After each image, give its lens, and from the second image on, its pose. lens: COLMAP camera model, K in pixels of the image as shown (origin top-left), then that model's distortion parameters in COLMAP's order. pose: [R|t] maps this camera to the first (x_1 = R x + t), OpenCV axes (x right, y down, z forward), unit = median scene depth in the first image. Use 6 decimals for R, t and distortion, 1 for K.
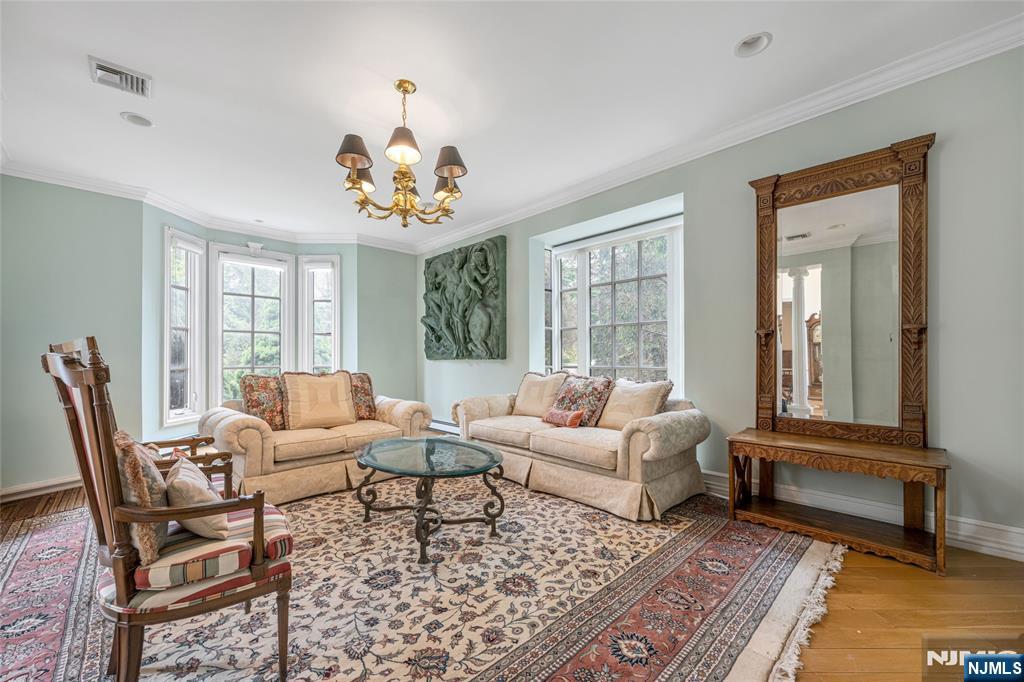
lens RADIAL K [[402.4, 0, 515.2], [0, 402.4, 351.3], [0, 0, 1]] dist [-0.000856, 0.000423]
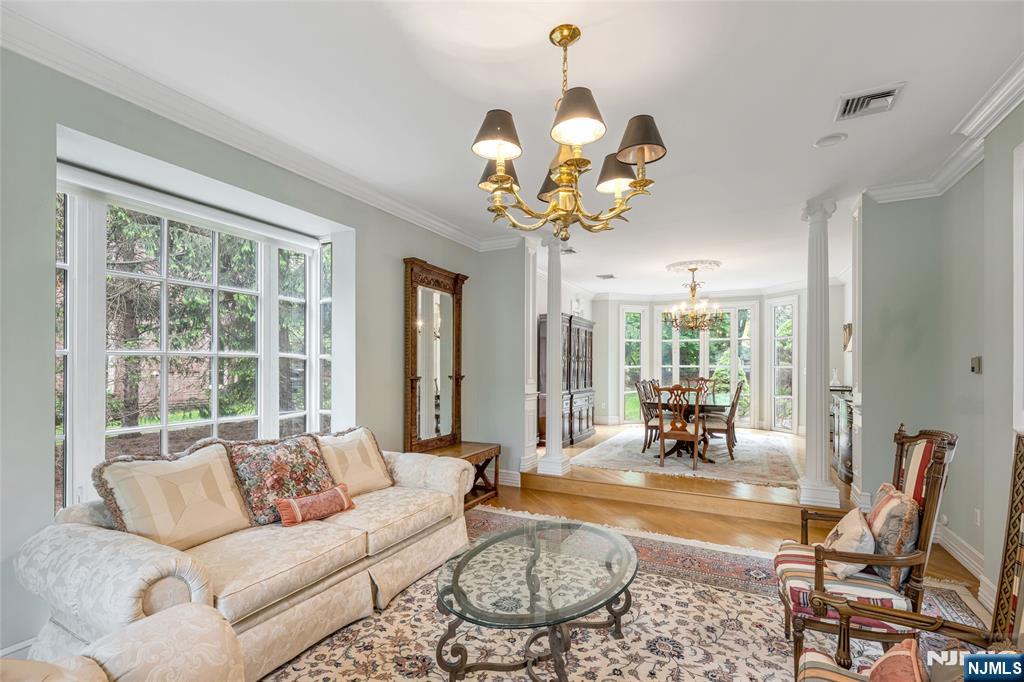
lens RADIAL K [[425.1, 0, 528.0], [0, 425.1, 364.6], [0, 0, 1]] dist [-0.001206, -0.000078]
pose [[-0.302519, 0.006850, 0.953119, -1.297038], [-0.010608, 0.999888, -0.010553, -0.126685], [-0.953084, -0.013303, -0.302412, 1.739082]]
